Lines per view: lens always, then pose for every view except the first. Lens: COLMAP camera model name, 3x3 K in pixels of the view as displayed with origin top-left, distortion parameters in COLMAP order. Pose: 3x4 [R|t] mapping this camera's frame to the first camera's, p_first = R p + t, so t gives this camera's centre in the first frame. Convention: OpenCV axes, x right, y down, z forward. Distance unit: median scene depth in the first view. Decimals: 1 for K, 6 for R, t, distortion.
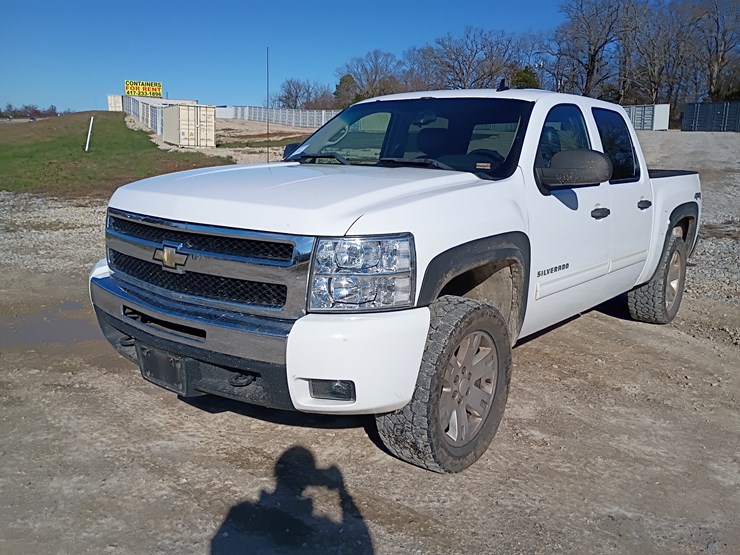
lens RADIAL K [[634.0, 0, 360.5], [0, 634.0, 280.0], [0, 0, 1]] dist [0.075558, -0.105827]
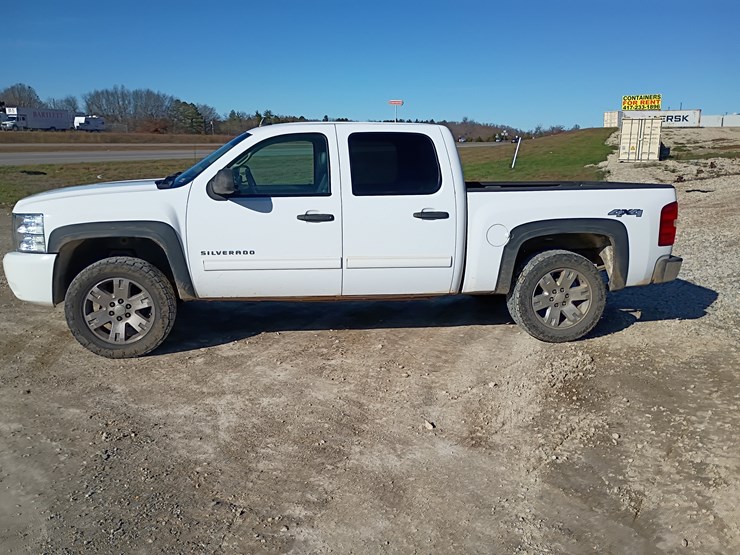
lens RADIAL K [[642.3, 0, 360.4], [0, 642.3, 278.4], [0, 0, 1]] dist [0.061985, -0.072189]
pose [[0.720985, 0.097733, -0.686024, 1.511869], [-0.116595, 0.992999, 0.018928, -0.020390], [0.683072, 0.066340, 0.727332, 0.147822]]
